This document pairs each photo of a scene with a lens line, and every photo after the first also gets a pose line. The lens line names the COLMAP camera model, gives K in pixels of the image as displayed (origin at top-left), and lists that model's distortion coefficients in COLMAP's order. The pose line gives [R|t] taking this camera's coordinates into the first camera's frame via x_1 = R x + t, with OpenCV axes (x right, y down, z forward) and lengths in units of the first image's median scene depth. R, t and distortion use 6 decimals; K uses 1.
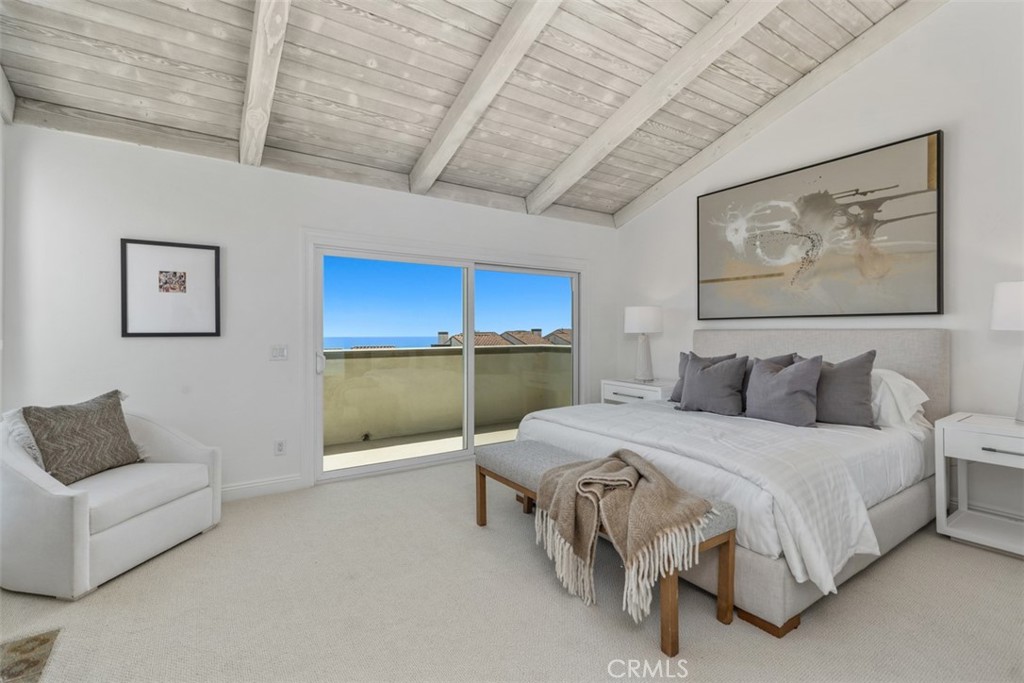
lens RADIAL K [[462.7, 0, 498.0], [0, 462.7, 335.6], [0, 0, 1]] dist [0.015989, -0.003043]
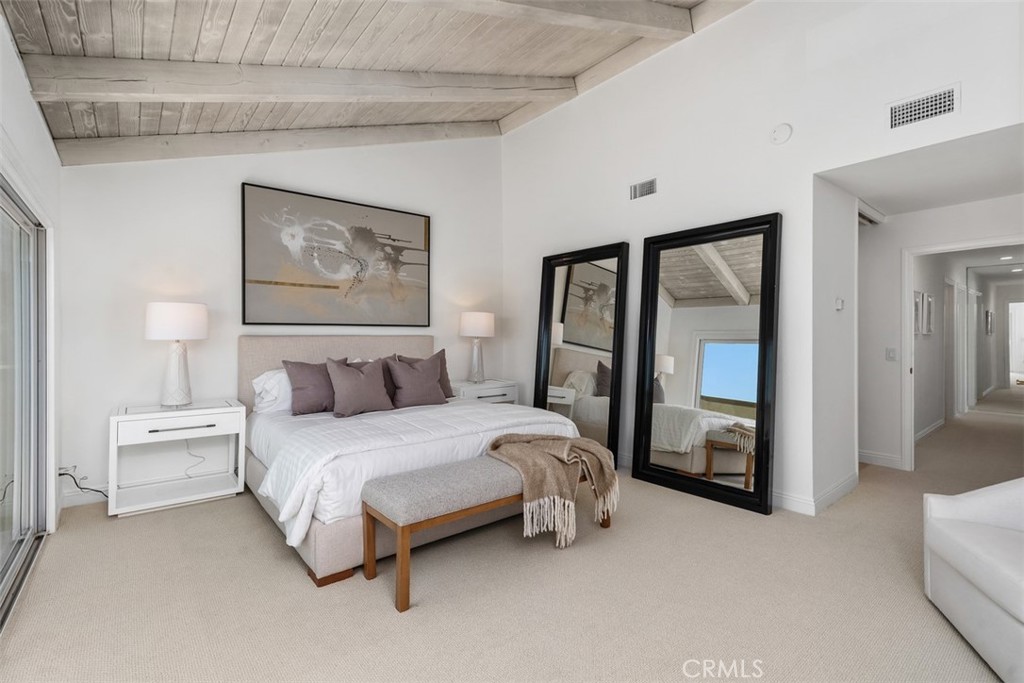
lens RADIAL K [[462.7, 0, 510.6], [0, 462.7, 335.2], [0, 0, 1]] dist [0.015989, -0.003043]
pose [[-0.094795, 0.007014, 0.995472, -0.580434], [0.012061, 0.999910, -0.005897, -0.002438], [-0.995424, 0.011447, -0.094871, 0.702947]]
